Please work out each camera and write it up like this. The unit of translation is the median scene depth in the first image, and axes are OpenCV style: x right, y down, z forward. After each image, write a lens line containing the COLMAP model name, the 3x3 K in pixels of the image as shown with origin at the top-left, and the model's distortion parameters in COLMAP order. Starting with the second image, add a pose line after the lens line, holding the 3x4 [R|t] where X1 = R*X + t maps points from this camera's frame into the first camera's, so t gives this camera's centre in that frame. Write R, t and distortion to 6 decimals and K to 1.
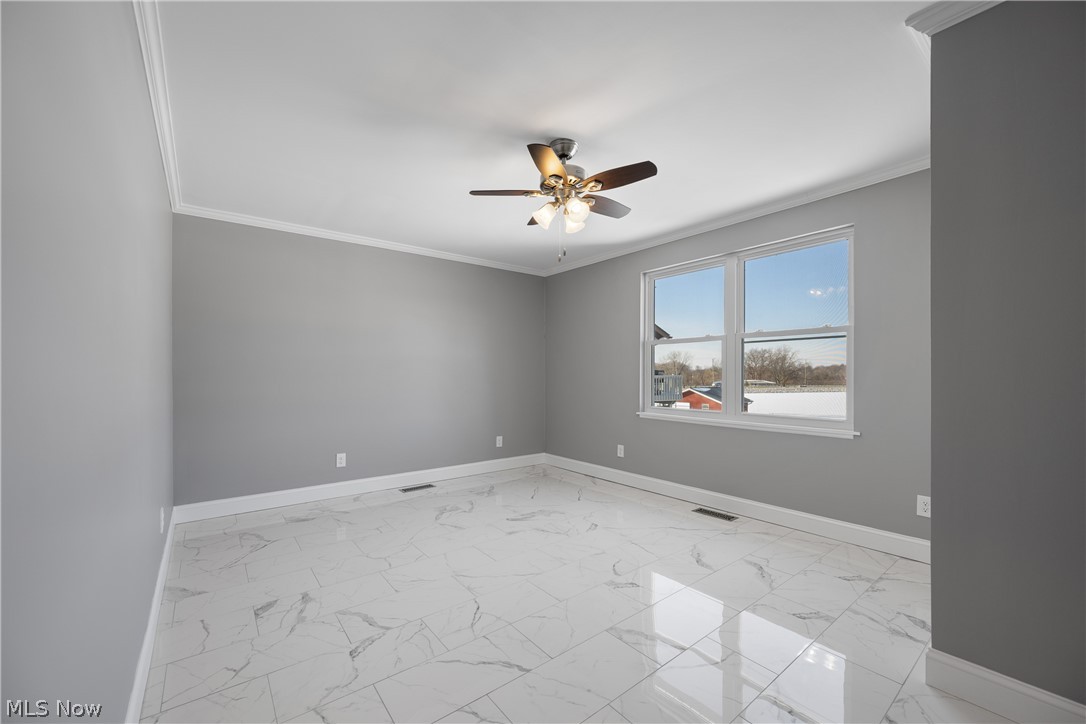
lens RADIAL K [[424.5, 0, 543.1], [0, 424.5, 371.2], [0, 0, 1]] dist [-0.002754, -0.000035]
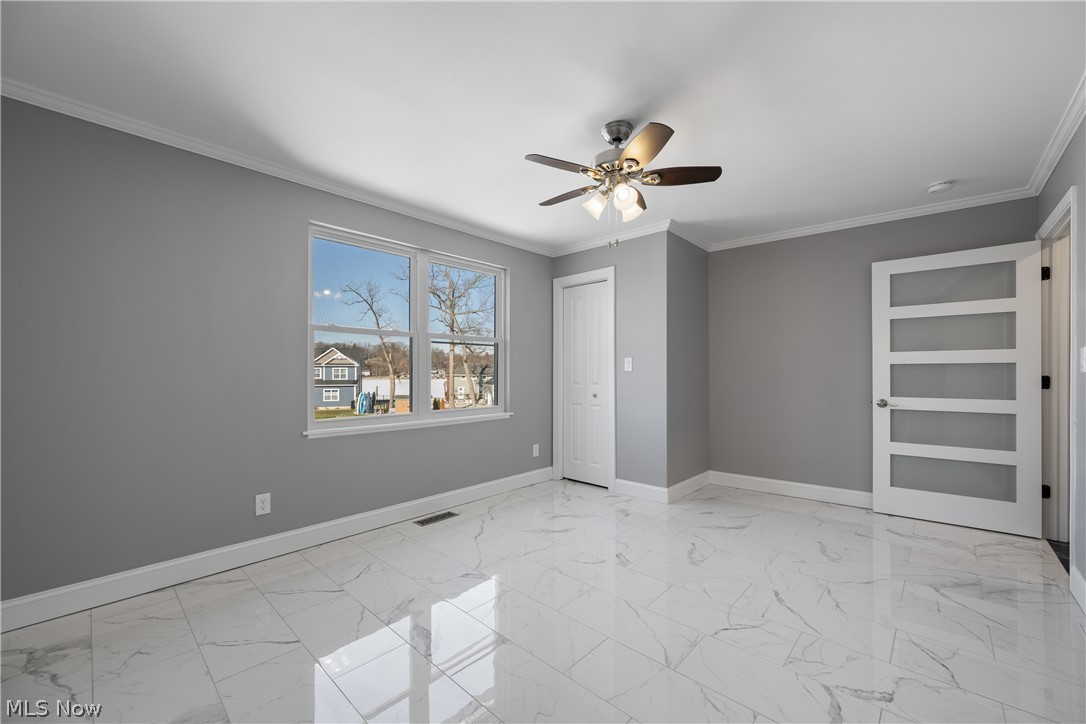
lens RADIAL K [[424.5, 0, 544.6], [0, 424.5, 367.1], [0, 0, 1]] dist [-0.002754, -0.000035]
pose [[-0.146060, 0.014267, 0.989173, -0.646944], [-0.004187, 0.999878, -0.015039, 0.005709], [-0.989267, -0.006338, -0.145983, 0.976736]]
